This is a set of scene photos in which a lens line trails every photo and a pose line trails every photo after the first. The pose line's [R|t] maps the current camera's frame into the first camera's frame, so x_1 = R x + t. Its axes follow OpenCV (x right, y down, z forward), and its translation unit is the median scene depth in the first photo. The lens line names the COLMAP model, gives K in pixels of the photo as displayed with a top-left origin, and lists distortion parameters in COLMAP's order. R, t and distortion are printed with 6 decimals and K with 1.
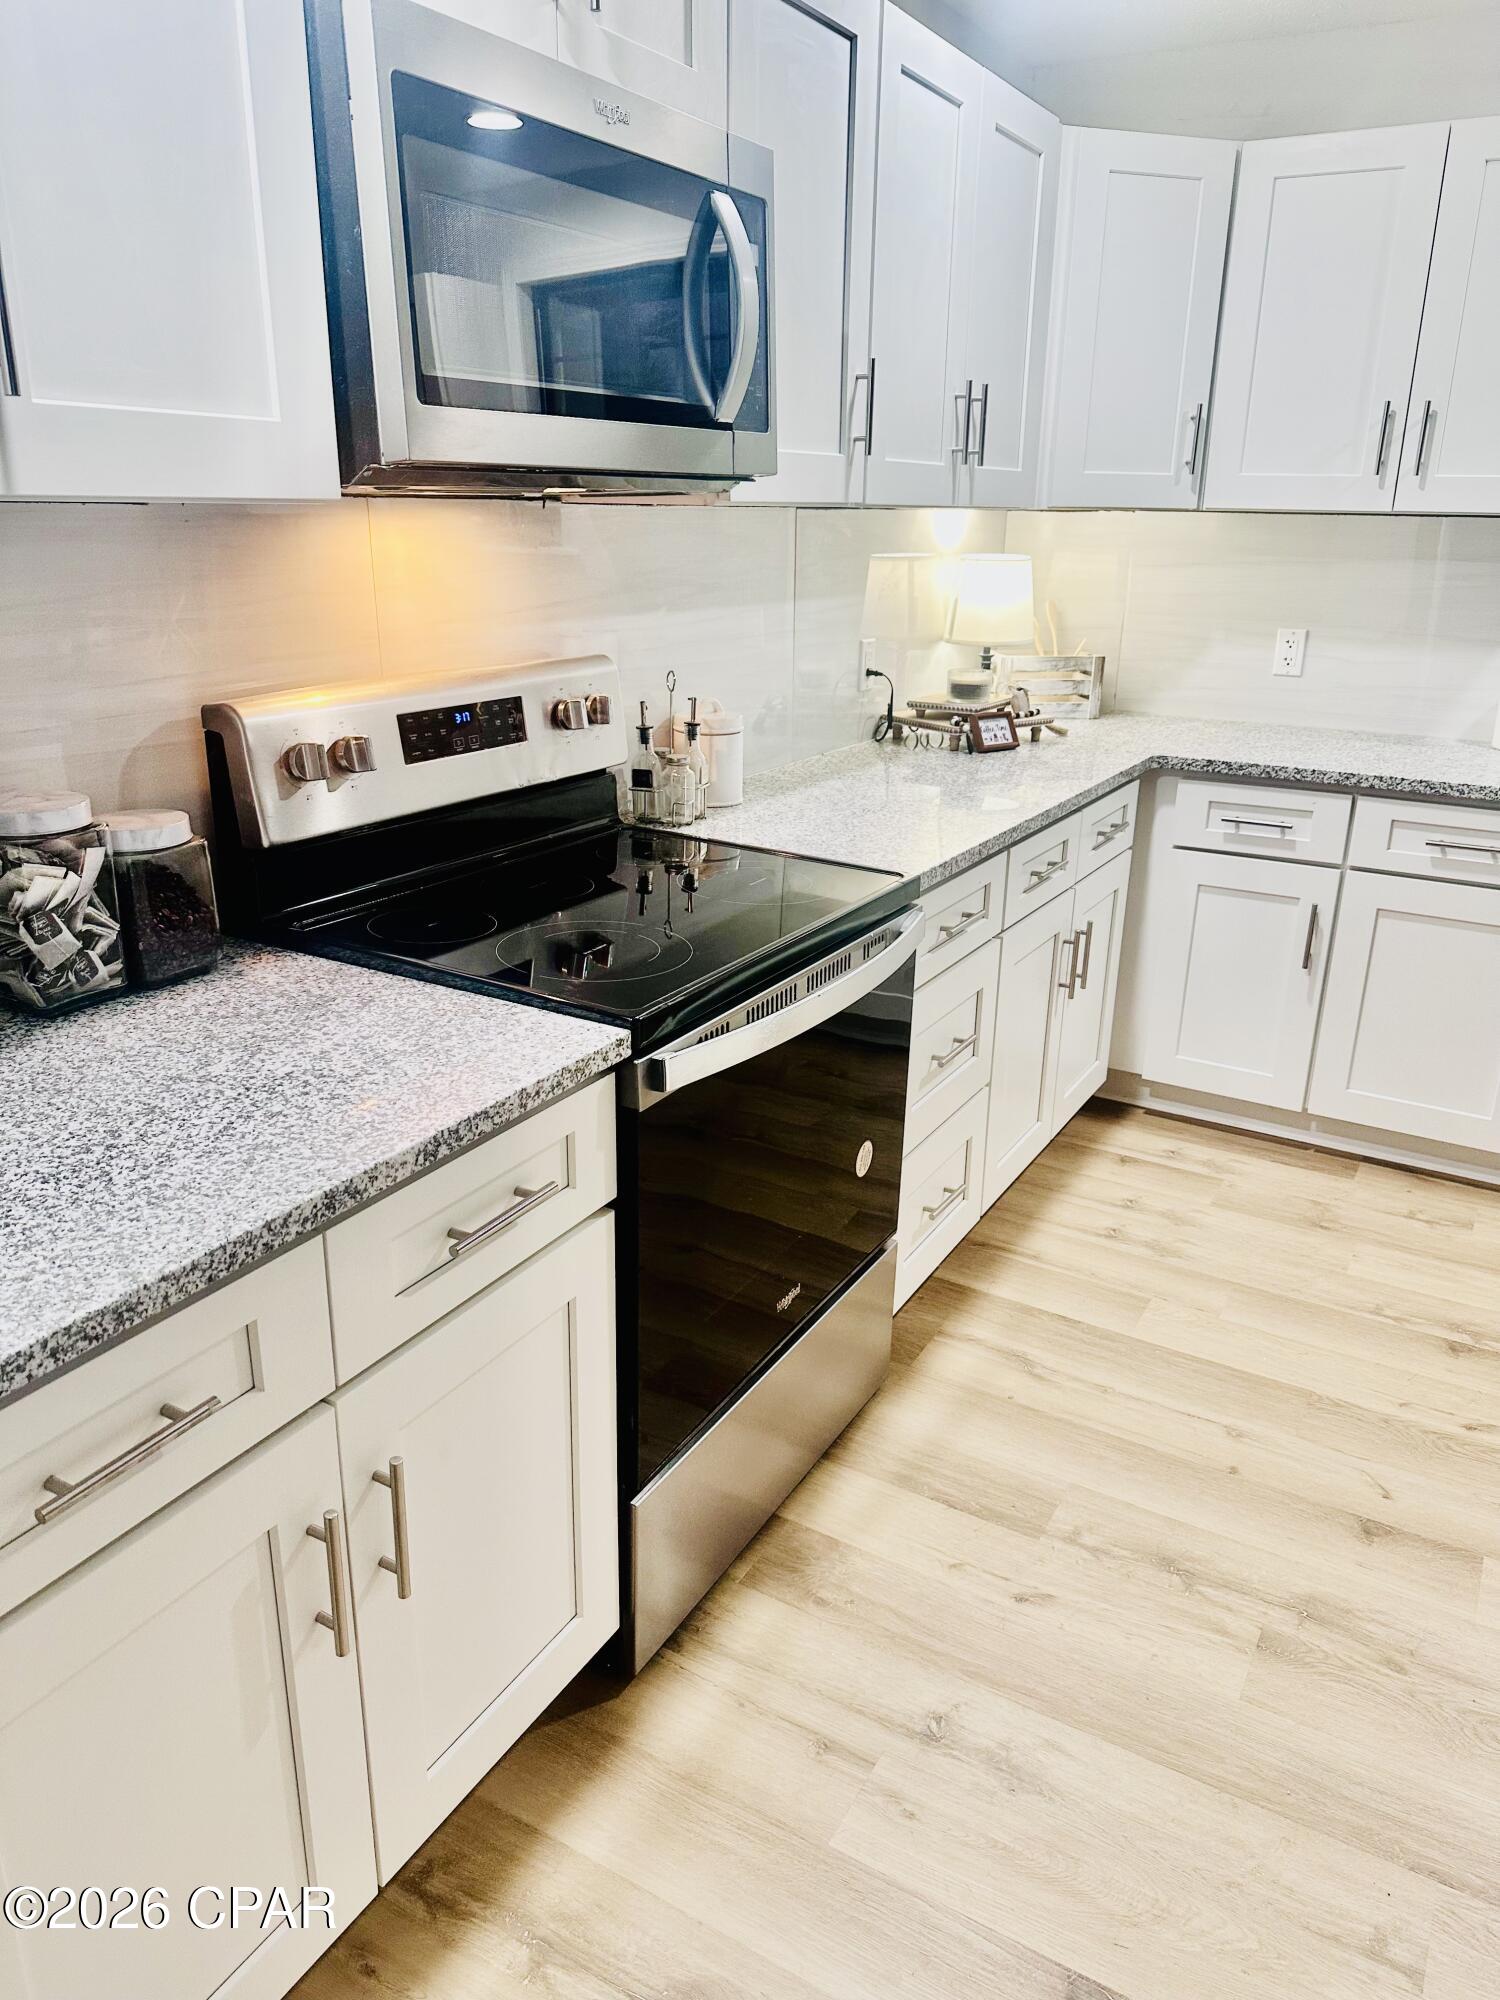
lens RADIAL K [[1416.2, 0, 757.2], [0, 1416.2, 1001.5], [0, 0, 1]] dist [0.092363, -0.102485]
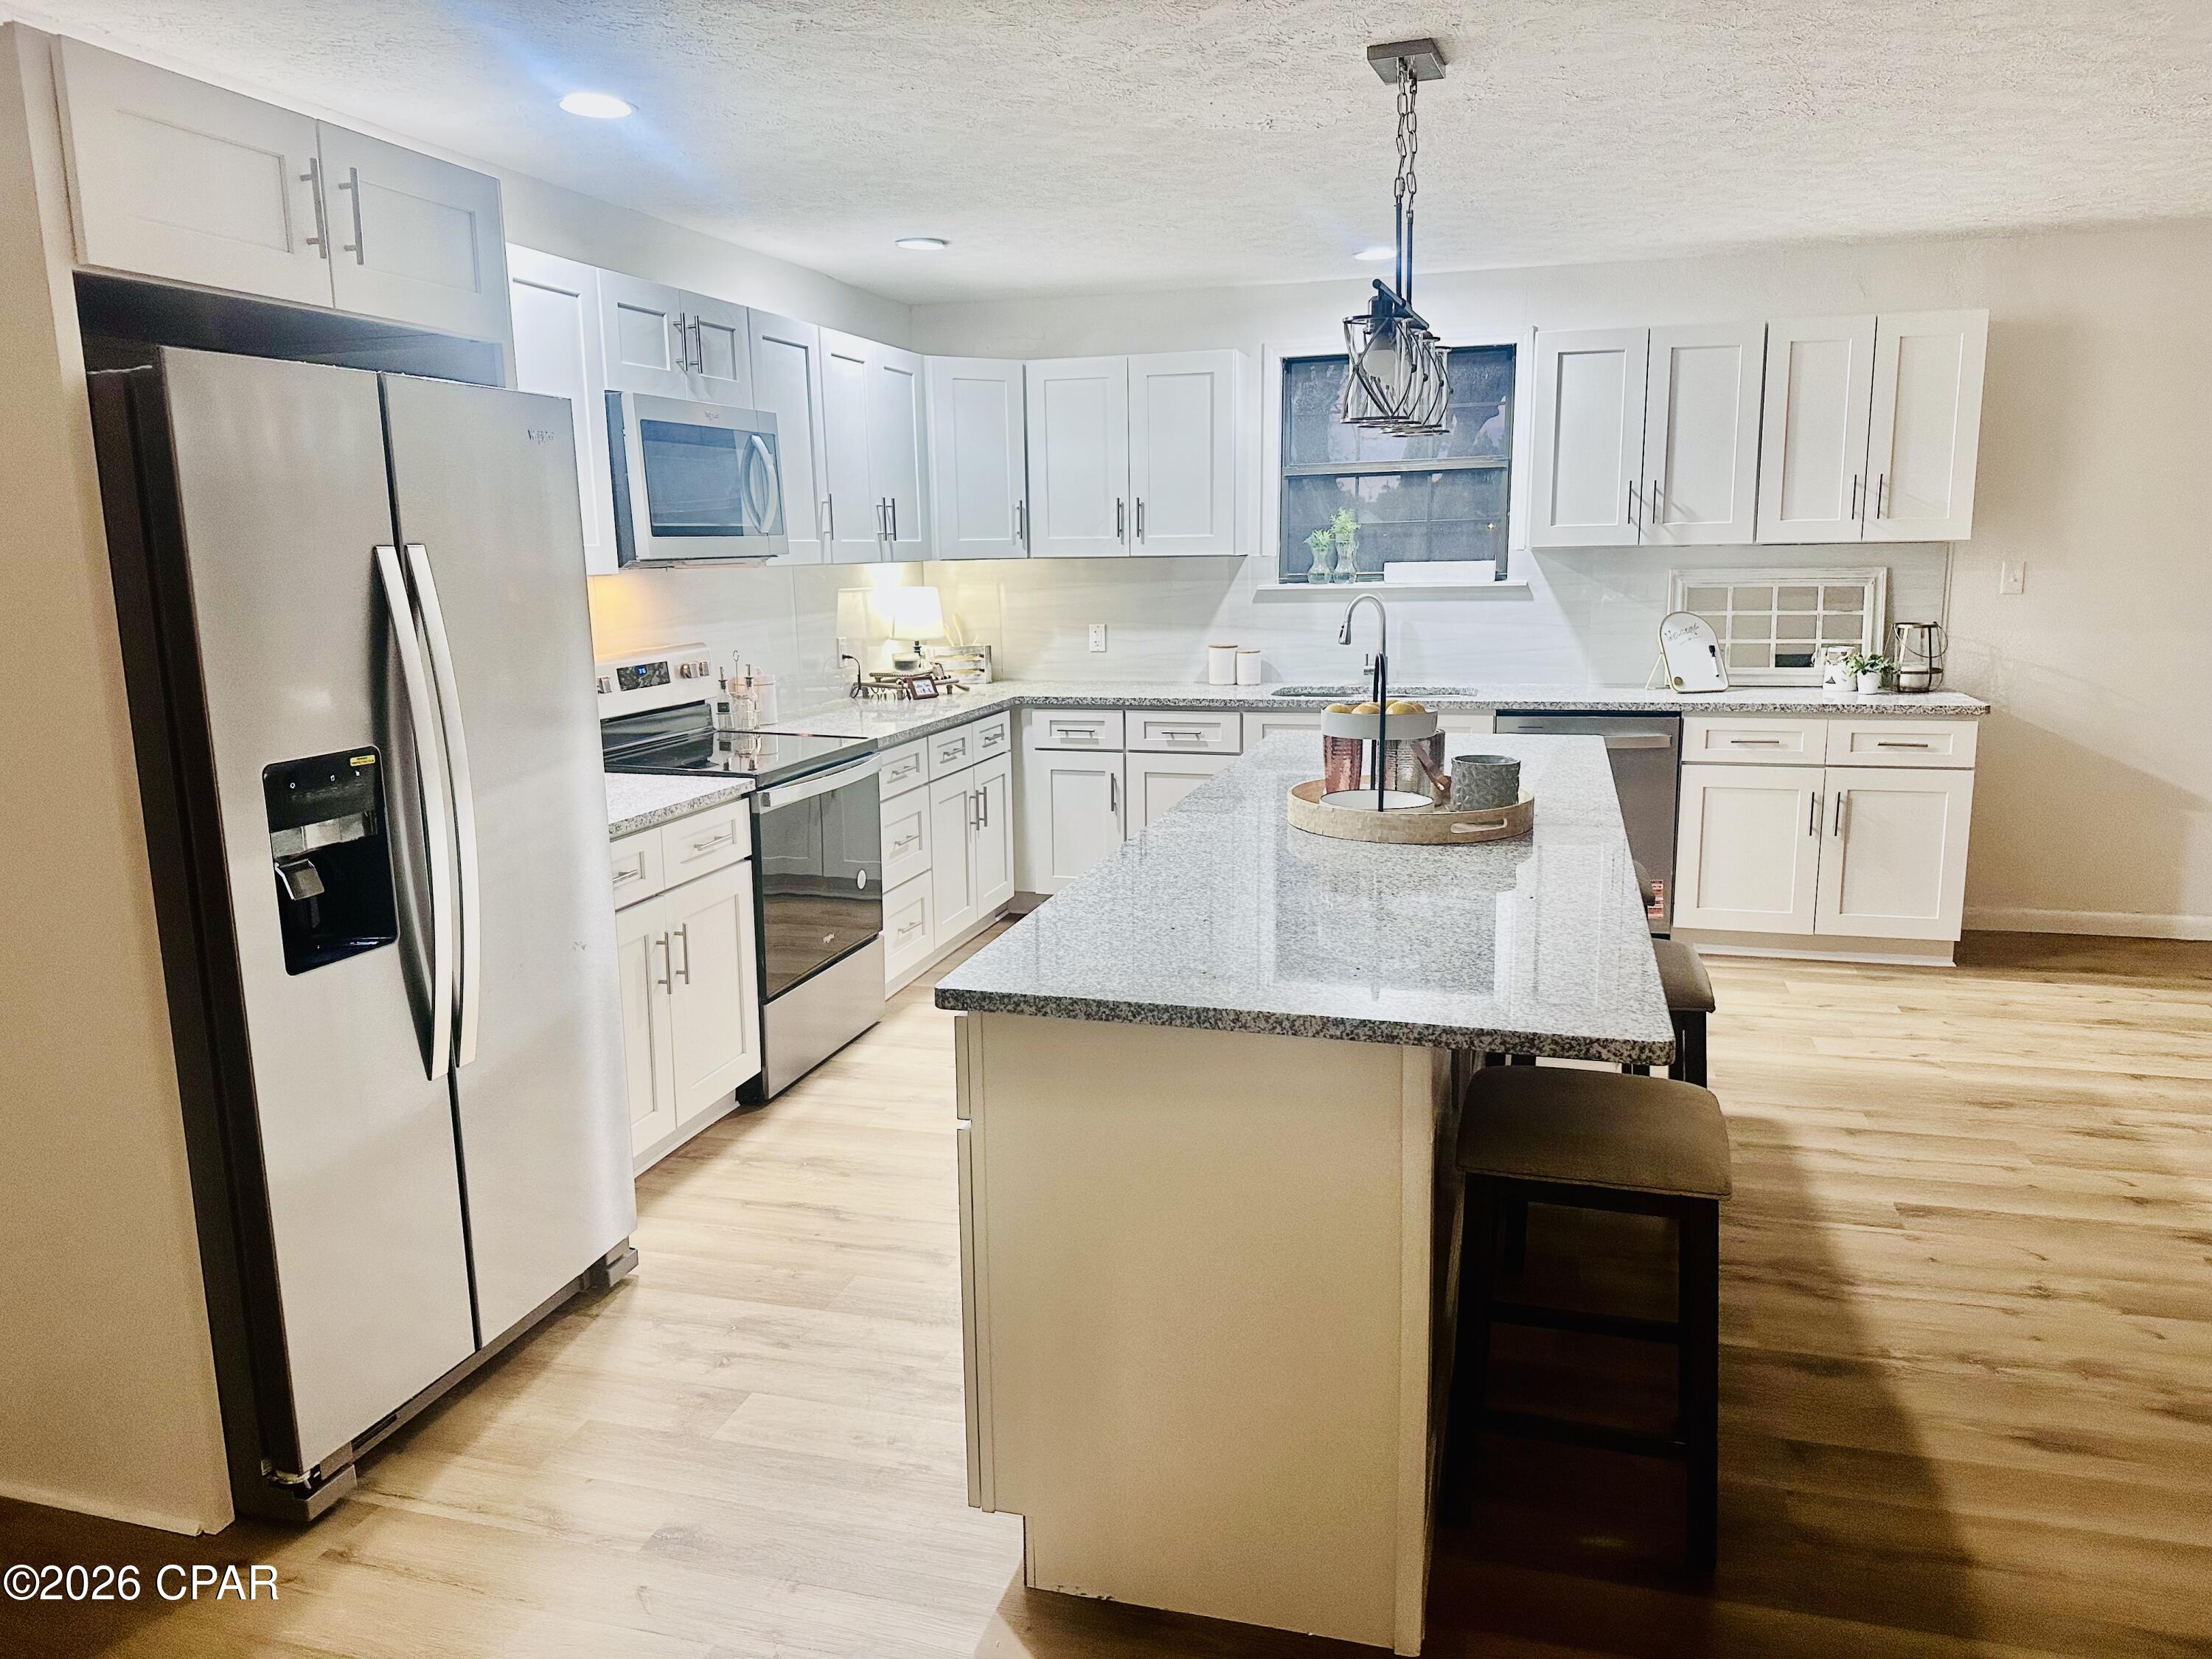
lens RADIAL K [[1566.3, 0, 1103.7], [0, 1566.3, 830.7], [0, 0, 1]] dist [0.092363, -0.102485]
pose [[0.970621, -0.073563, 0.229092, -0.074185], [0.107049, 0.984722, -0.137346, 0.301953], [-0.215489, 0.157835, 0.963666, -0.952404]]
